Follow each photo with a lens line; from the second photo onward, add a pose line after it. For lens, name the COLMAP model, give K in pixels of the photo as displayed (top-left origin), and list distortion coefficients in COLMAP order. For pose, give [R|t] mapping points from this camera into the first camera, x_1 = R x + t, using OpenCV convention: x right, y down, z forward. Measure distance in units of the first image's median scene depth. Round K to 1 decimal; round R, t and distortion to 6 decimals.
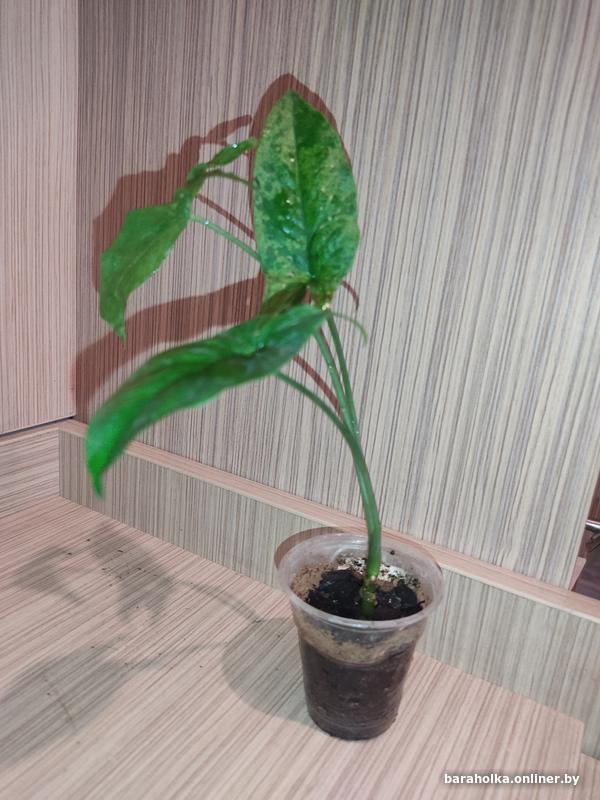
lens RADIAL K [[617.2, 0, 304.4], [0, 617.2, 402.7], [0, 0, 1]] dist [0.004292, -0.043067]
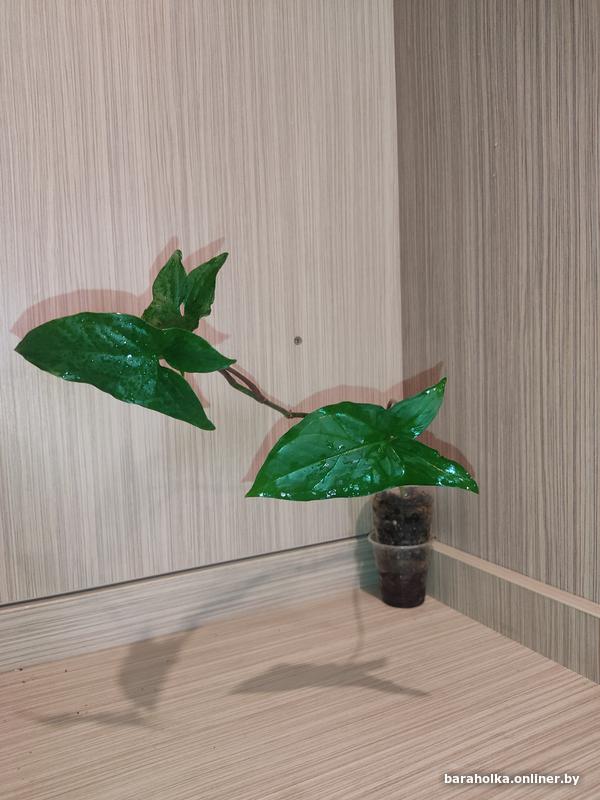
lens RADIAL K [[617.2, 0, 298.8], [0, 617.2, 407.3], [0, 0, 1]] dist [0.004292, -0.043067]
pose [[0.823221, -0.092946, -0.560062, 0.447349], [-0.031519, 0.977503, -0.208553, 0.087487], [0.566846, 0.189338, 0.801771, -0.667682]]
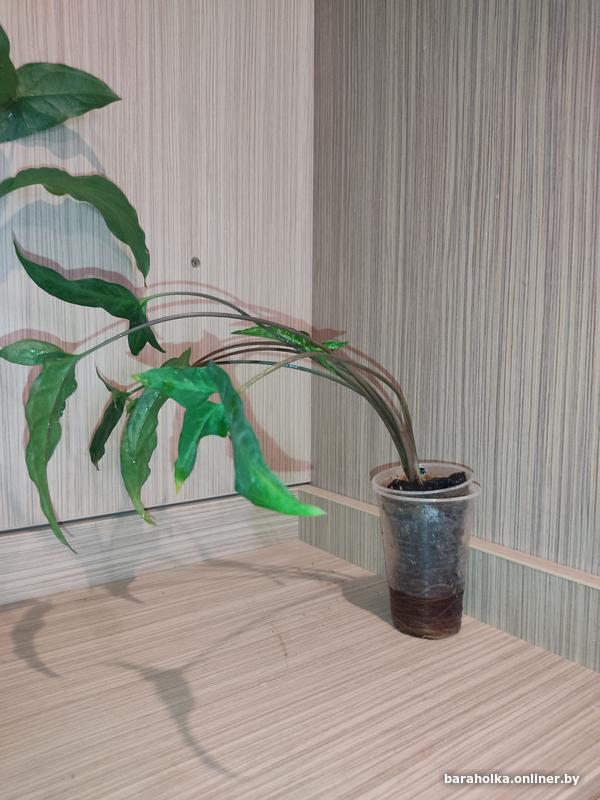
lens RADIAL K [[617.2, 0, 303.6], [0, 617.2, 406.7], [0, 0, 1]] dist [0.004292, -0.043067]
pose [[0.909016, -0.061522, -0.412195, 0.305723], [-0.025297, 0.979076, -0.201918, 0.201123], [0.415992, 0.193974, 0.888439, -0.432188]]
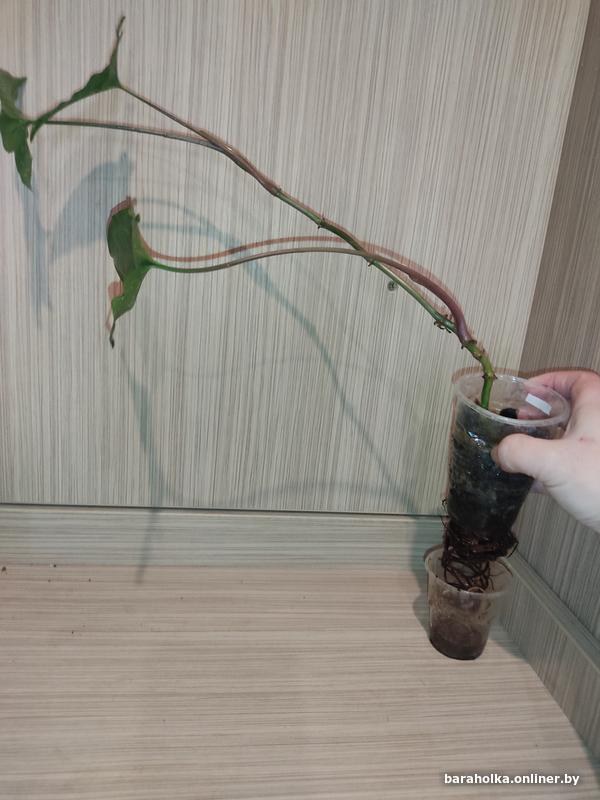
lens RADIAL K [[617.2, 0, 293.2], [0, 617.2, 401.7], [0, 0, 1]] dist [0.004292, -0.043067]
pose [[0.603421, 0.176168, -0.777720, 0.543726], [-0.247512, 0.968499, 0.027343, -0.224203], [0.758038, 0.175996, 0.628016, -0.297222]]
